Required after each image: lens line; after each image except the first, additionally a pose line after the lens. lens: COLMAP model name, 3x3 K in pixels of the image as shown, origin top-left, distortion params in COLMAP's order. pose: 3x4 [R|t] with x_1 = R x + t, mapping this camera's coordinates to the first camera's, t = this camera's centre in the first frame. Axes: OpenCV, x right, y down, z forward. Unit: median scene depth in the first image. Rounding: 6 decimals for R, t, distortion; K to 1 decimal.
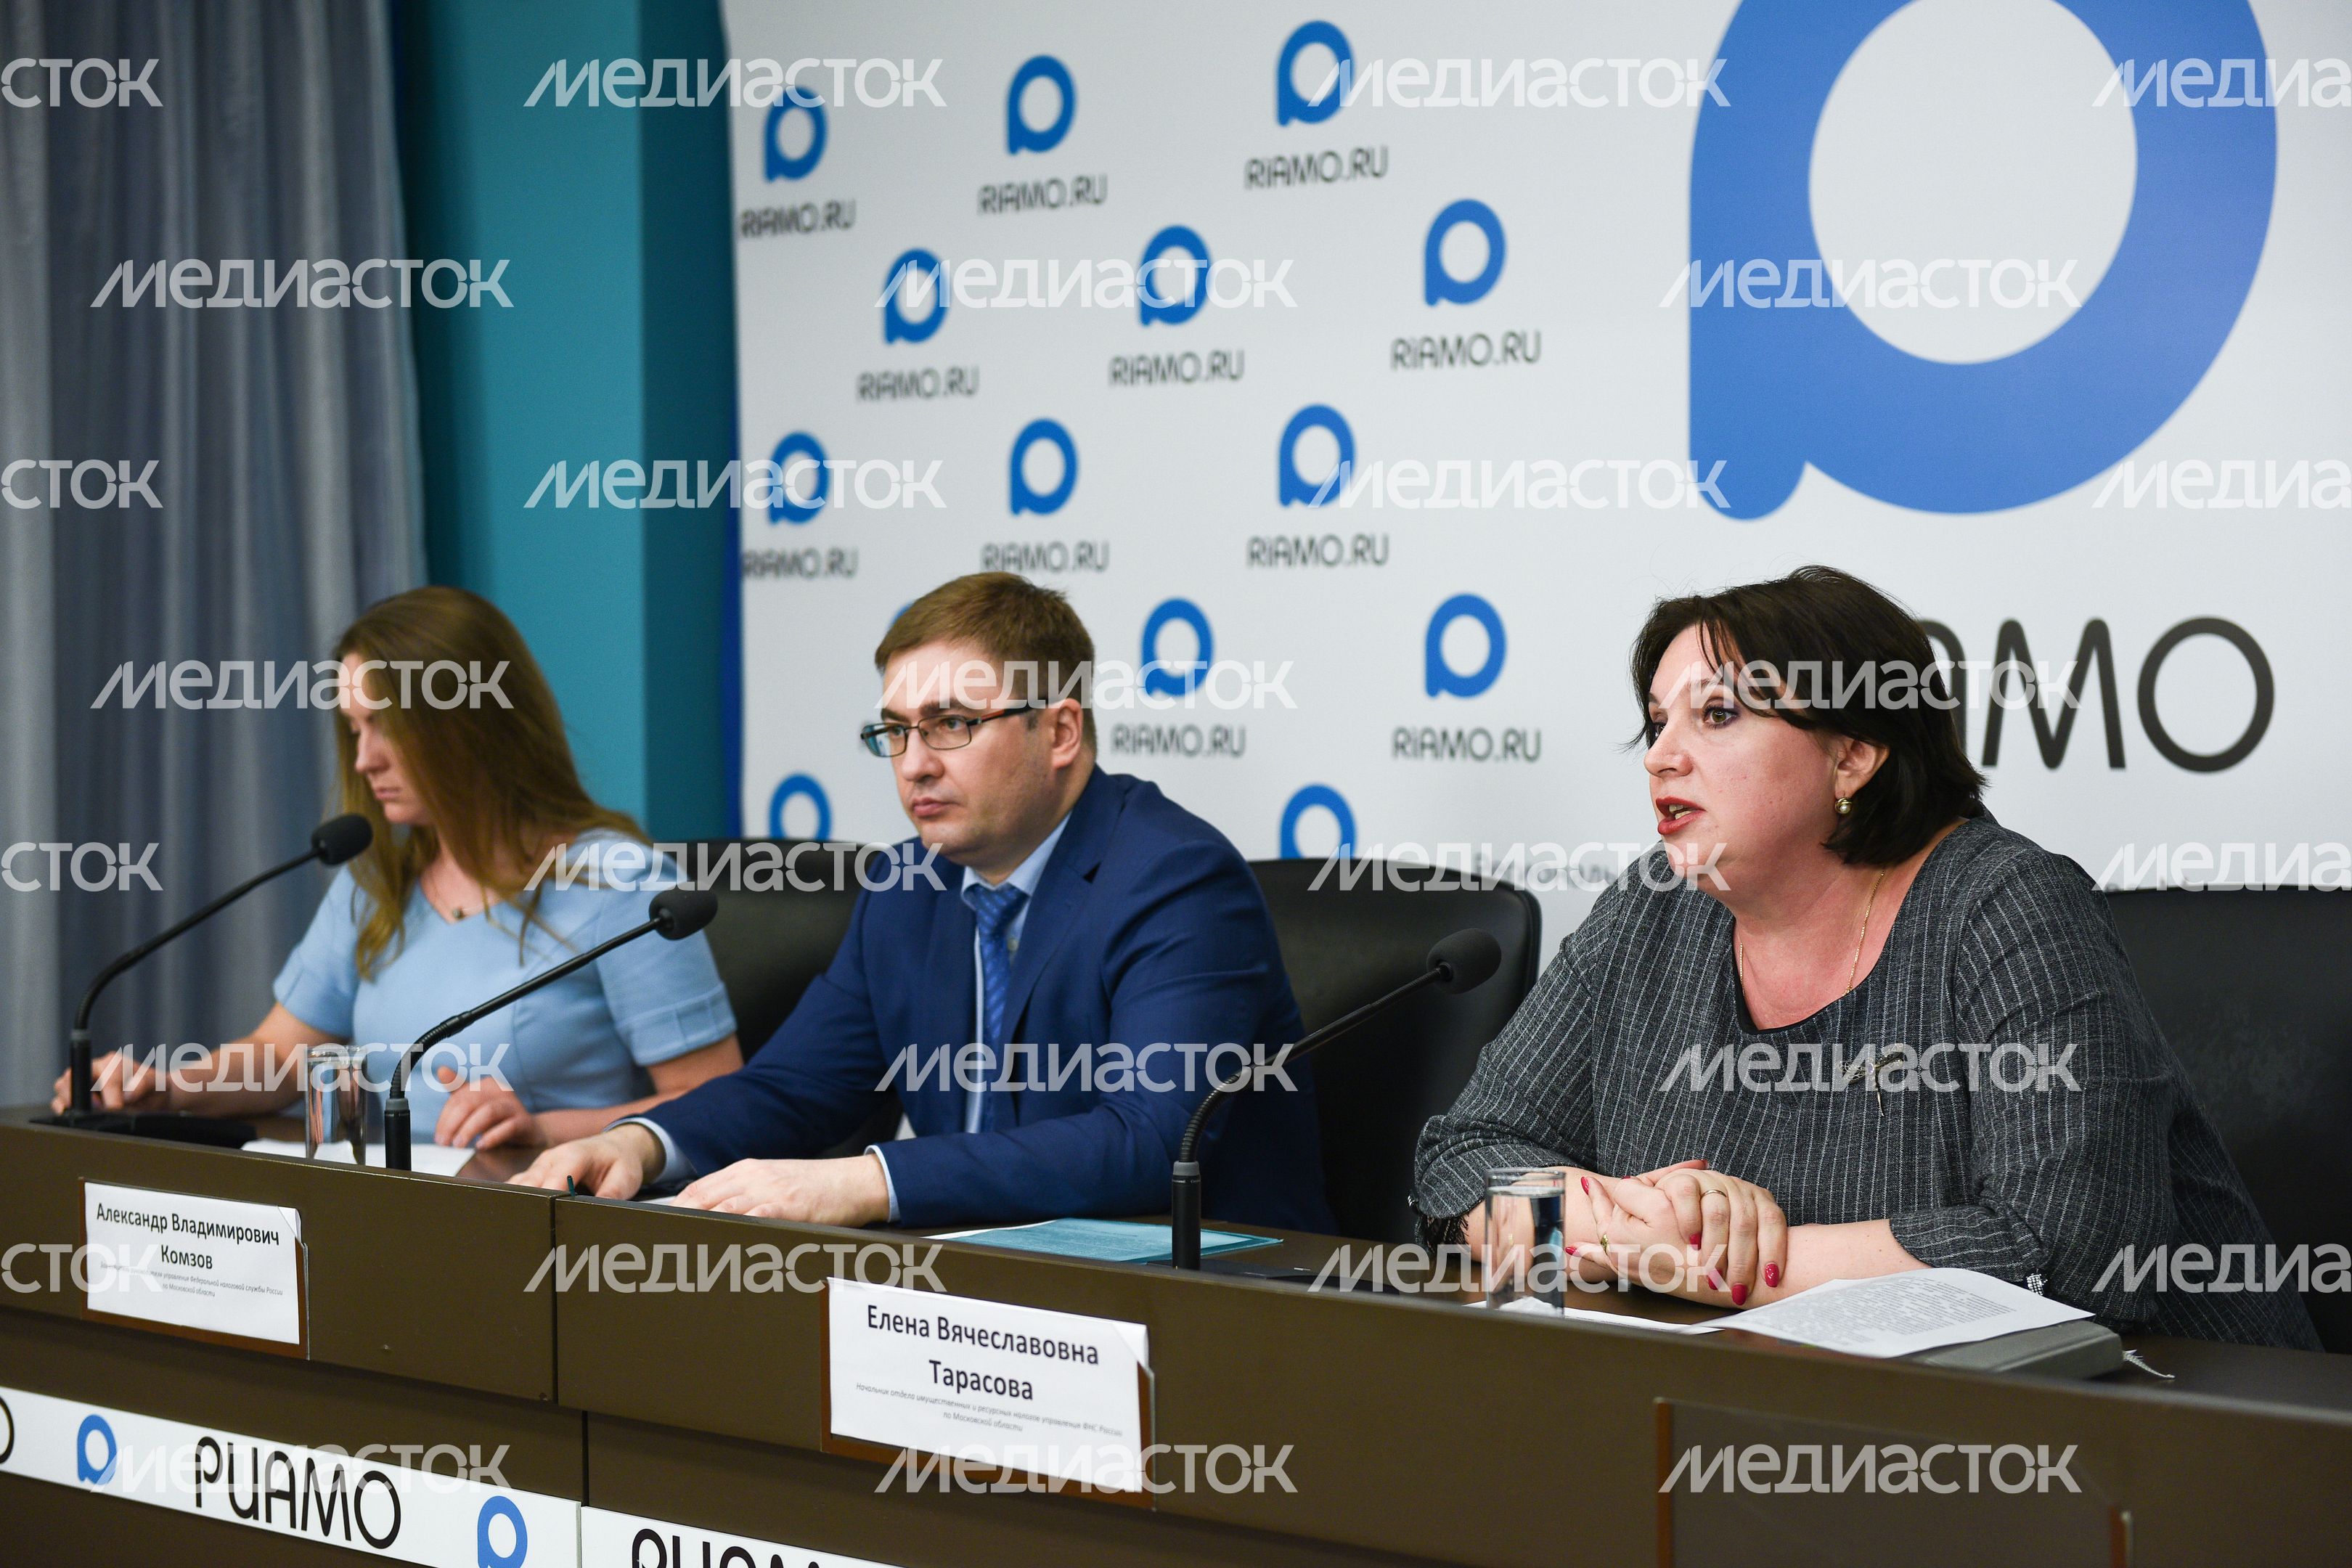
lens RADIAL K [[4596.9, 0, 1165.4], [0, 4596.9, 770.4], [0, 0, 1]] dist [-0.084321, 0.000000]
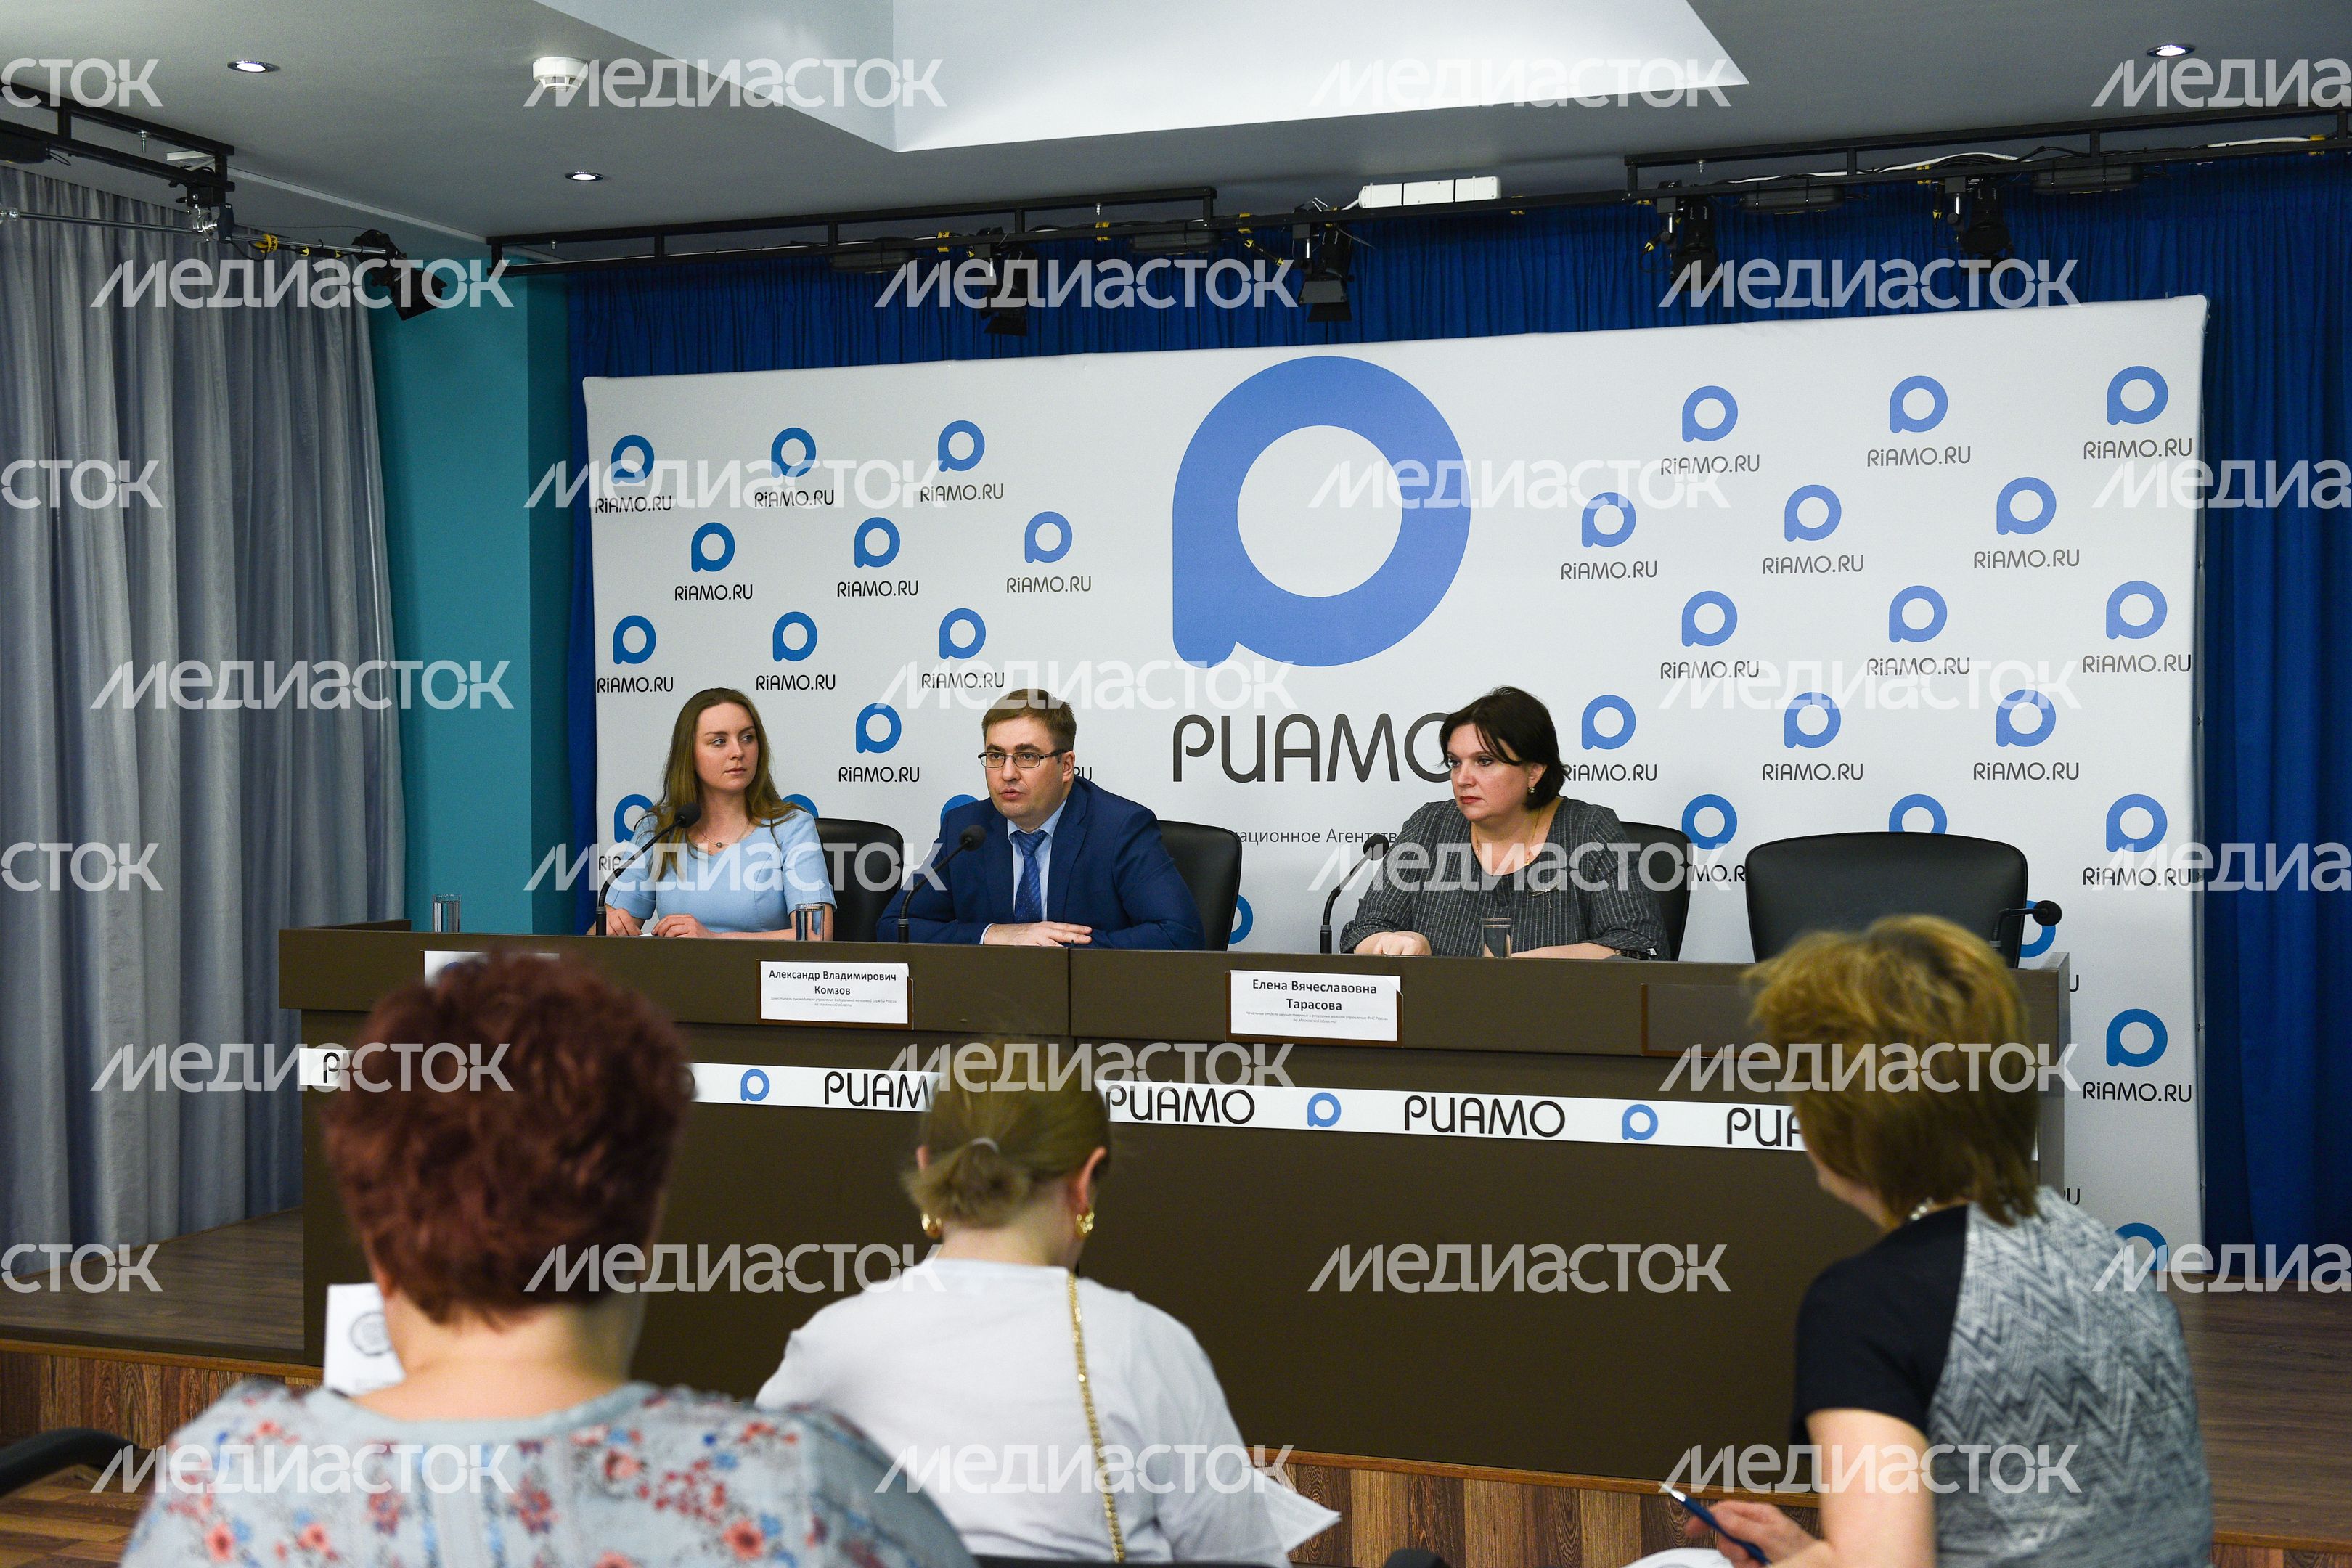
lens RADIAL K [[2999.6, 0, 1144.3], [0, 2999.6, 779.8], [0, 0, 1]] dist [0.075953, 0.000000]
pose [[0.925801, -0.003552, 0.377994, -0.570356], [0.009832, 0.999844, -0.014684, 0.024158], [-0.377882, 0.017311, 0.925692, -0.380545]]
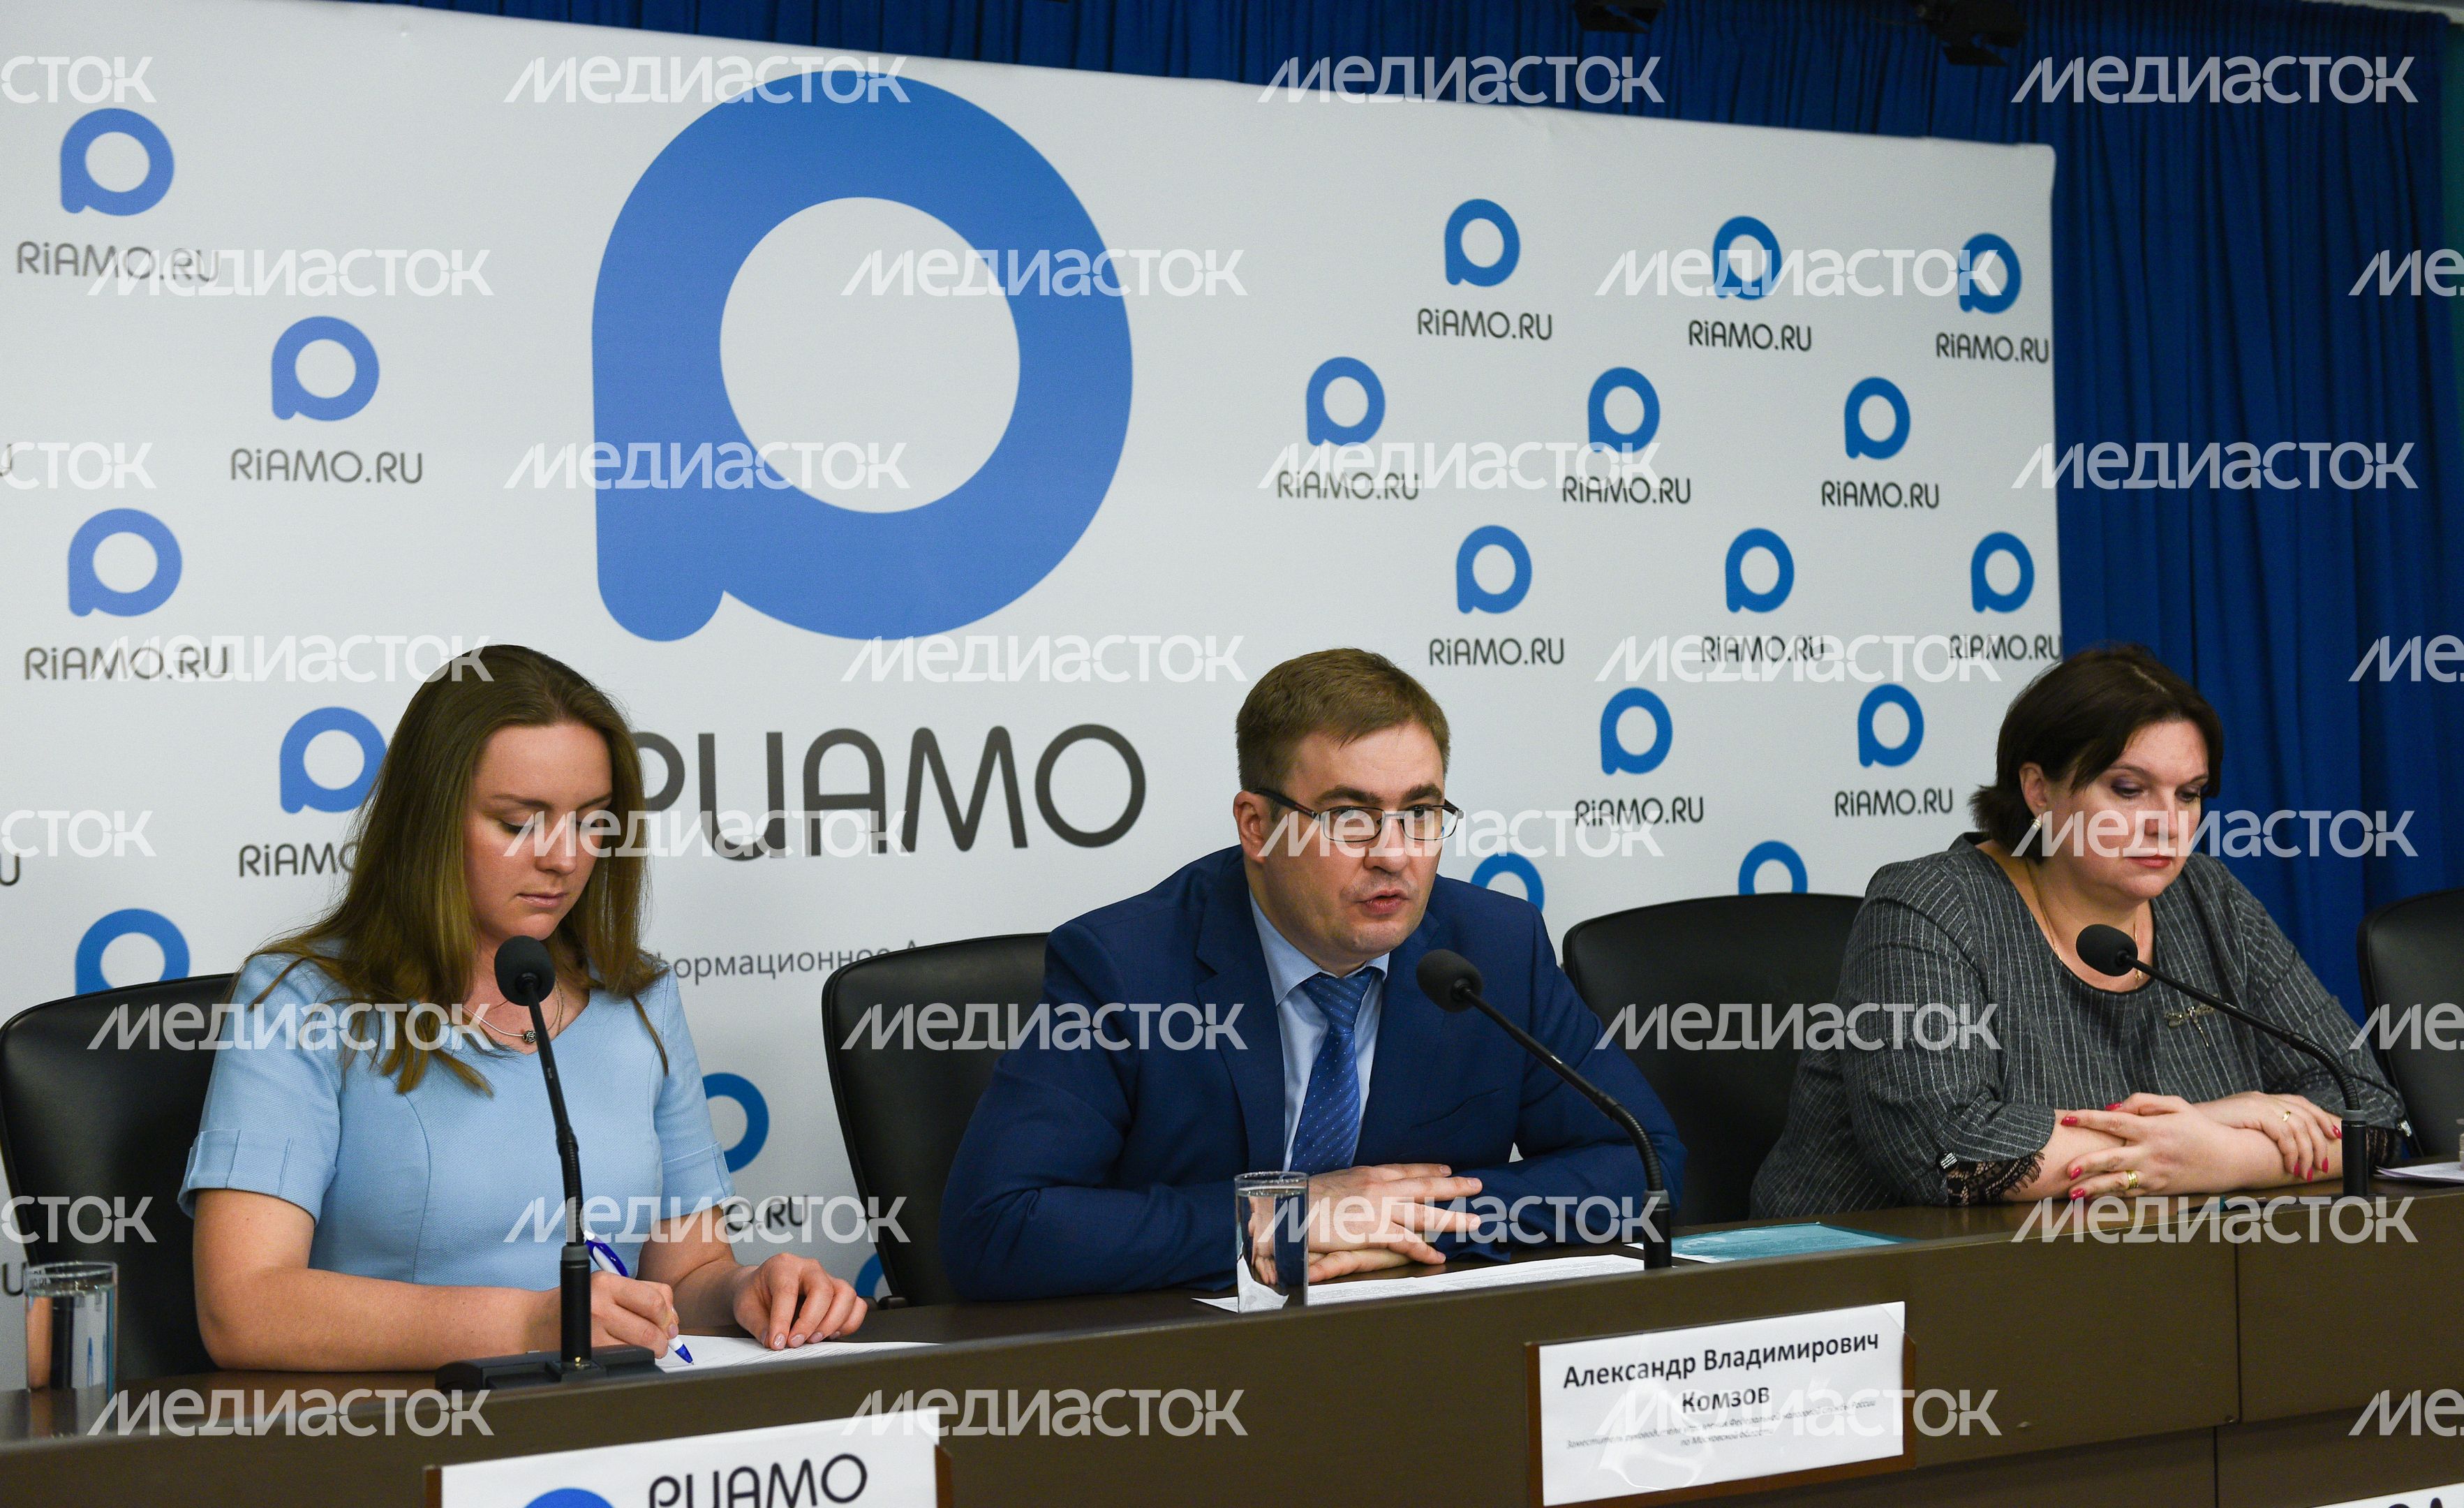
lens RADIAL K [[3216.0, 0, 1249.4], [0, 3216.0, 744.5], [0, 0, 1]] dist [0.053692, 0.000000]
pose [[0.366095, 0.006127, 0.930557, -0.724969], [0.051174, 0.998333, -0.026706, -0.002028], [-0.929169, 0.057397, 0.365171, 0.778408]]
